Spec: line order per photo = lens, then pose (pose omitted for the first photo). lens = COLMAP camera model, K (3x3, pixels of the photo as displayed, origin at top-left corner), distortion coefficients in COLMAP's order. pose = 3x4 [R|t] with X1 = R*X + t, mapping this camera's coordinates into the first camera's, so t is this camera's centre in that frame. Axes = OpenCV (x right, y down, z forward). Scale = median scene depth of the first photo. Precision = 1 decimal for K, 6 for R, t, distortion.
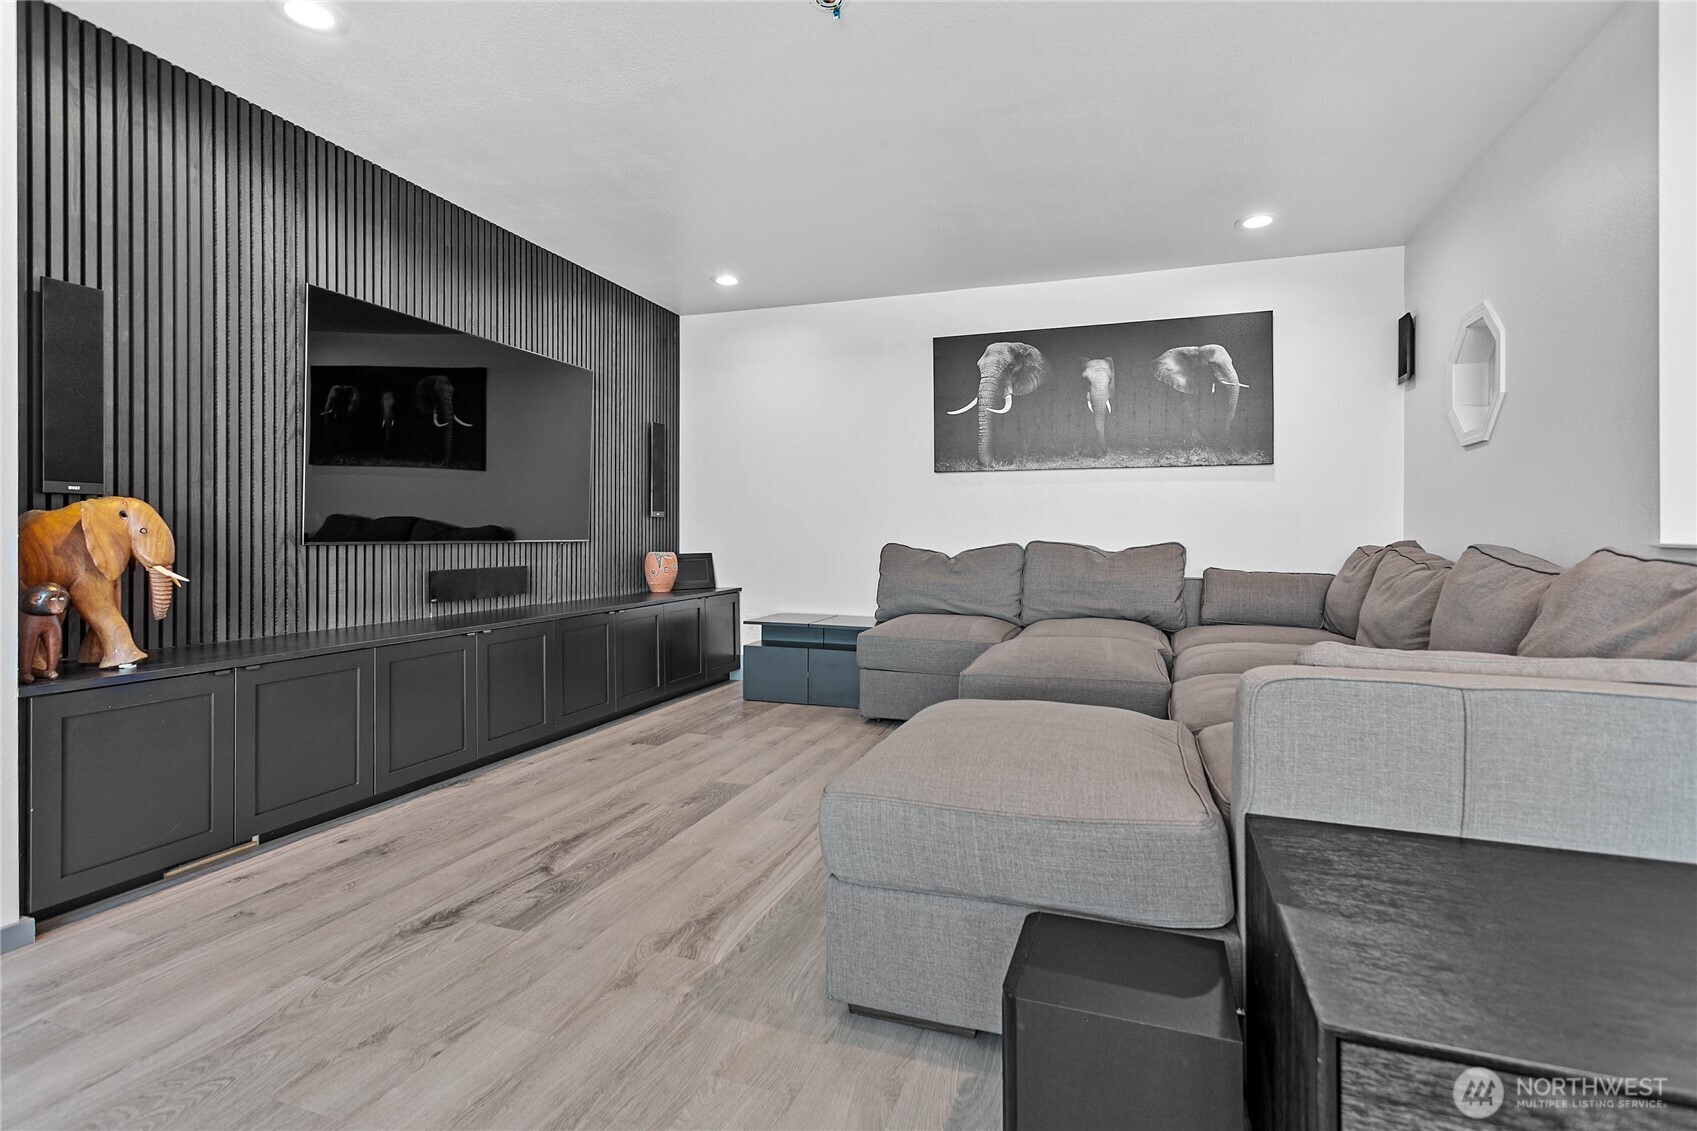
lens RADIAL K [[812.9, 0, 847.0], [0, 812.9, 533.6], [0, 0, 1]] dist [0.011850, 0.000185]
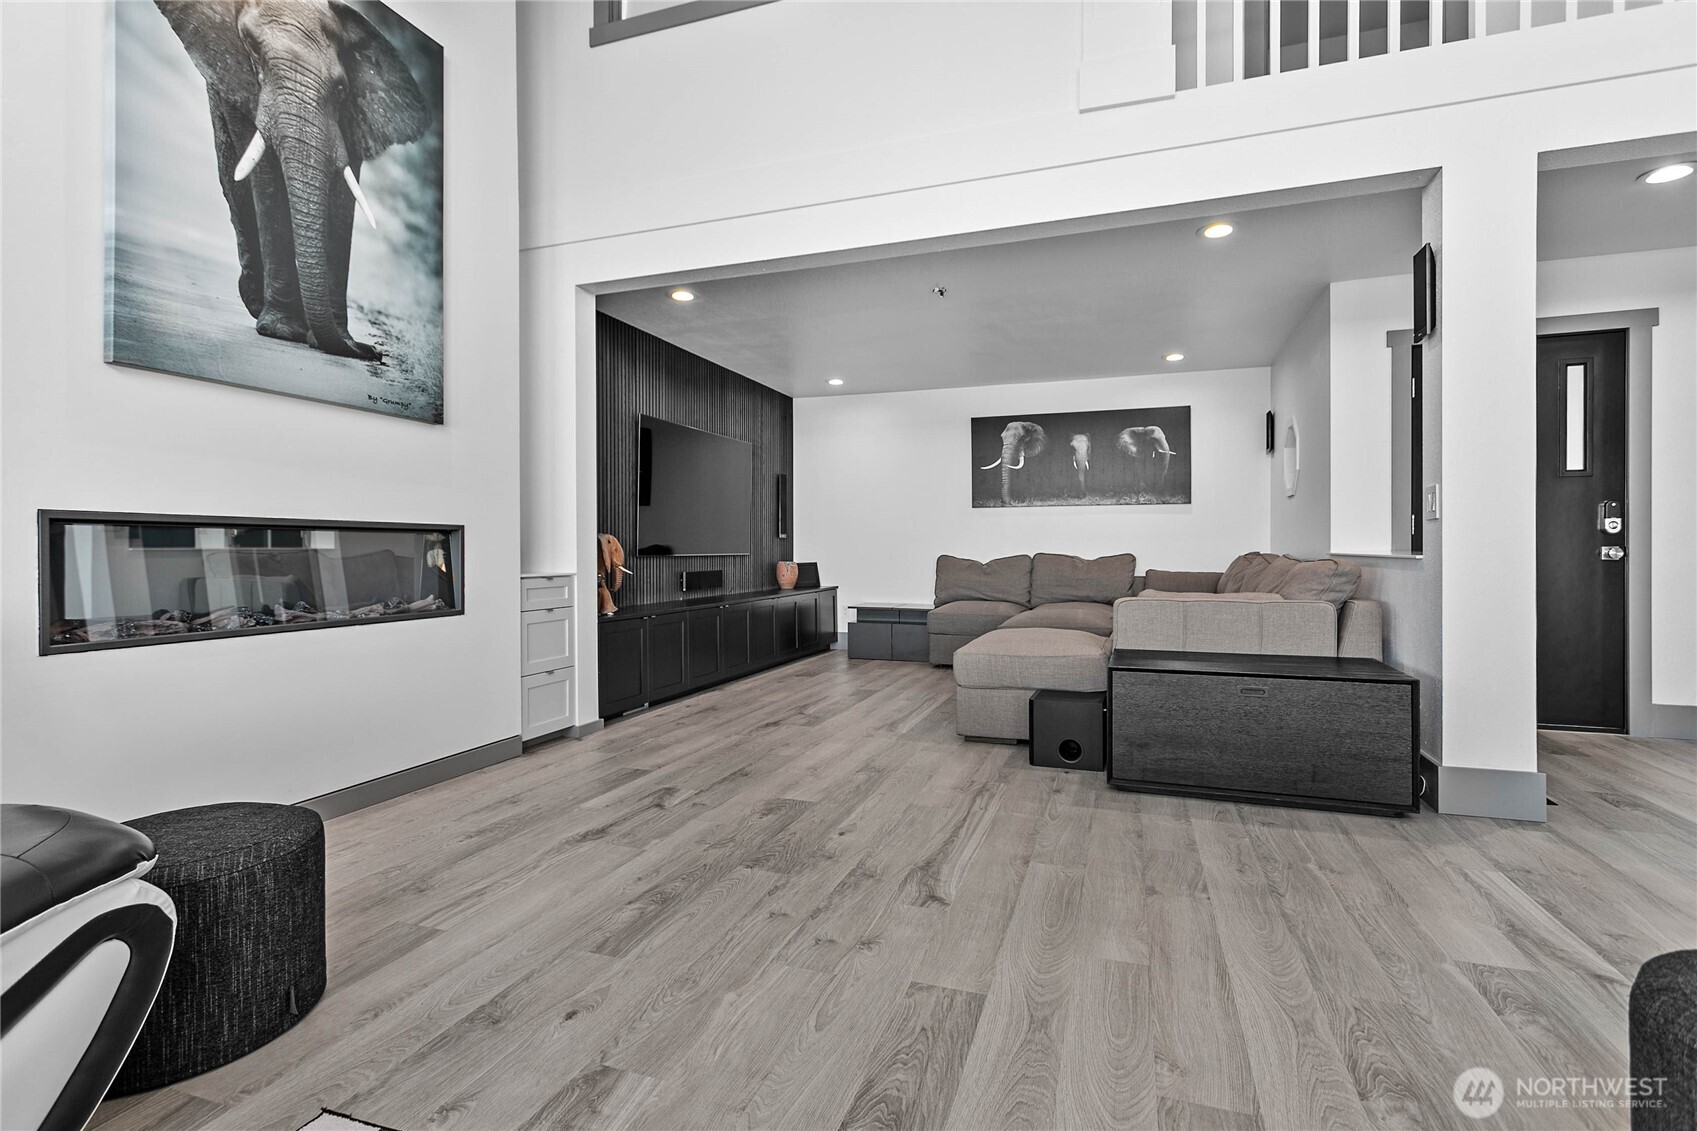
lens RADIAL K [[802.7, 0, 851.3], [0, 802.7, 556.7], [0, 0, 1]] dist [0.000625, 0.001009]
pose [[0.999988, -0.004237, -0.002580, -0.122145], [0.004268, 0.999918, 0.012061, -0.003801], [0.002529, -0.012072, 0.999924, -0.526150]]
